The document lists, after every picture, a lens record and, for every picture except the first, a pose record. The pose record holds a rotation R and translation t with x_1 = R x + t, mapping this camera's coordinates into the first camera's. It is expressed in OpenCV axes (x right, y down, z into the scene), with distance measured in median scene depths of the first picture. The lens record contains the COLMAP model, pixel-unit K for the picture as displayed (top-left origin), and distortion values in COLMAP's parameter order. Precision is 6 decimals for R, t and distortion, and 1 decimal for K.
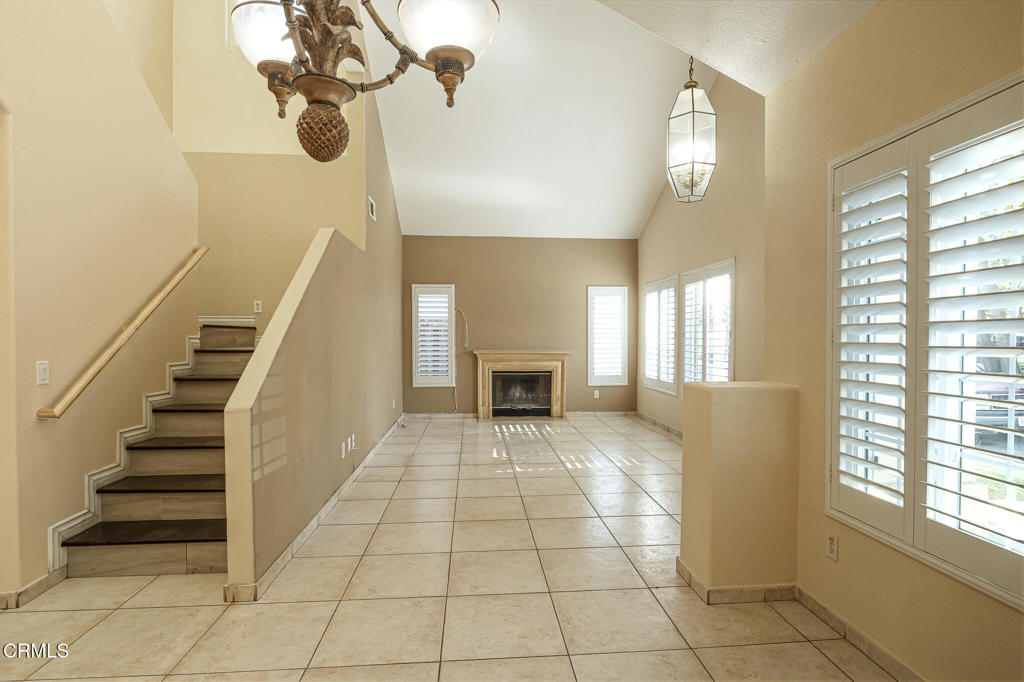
lens RADIAL K [[514.4, 0, 513.7], [0, 514.4, 337.6], [0, 0, 1]] dist [-0.004753, -0.001170]
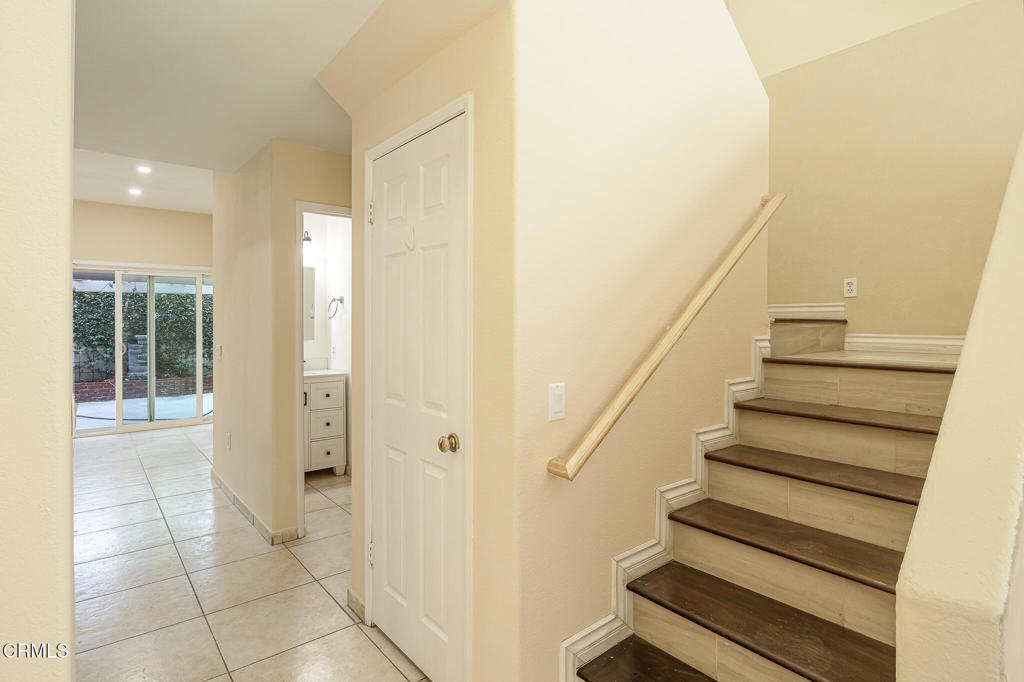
lens RADIAL K [[514.4, 0, 513.7], [0, 514.4, 337.6], [0, 0, 1]] dist [-0.004753, -0.001170]
pose [[0.571253, 0.021497, -0.820493, -0.346816], [-0.001738, 0.999686, 0.024982, -0.021809], [0.820772, -0.012845, 0.571111, 0.480611]]
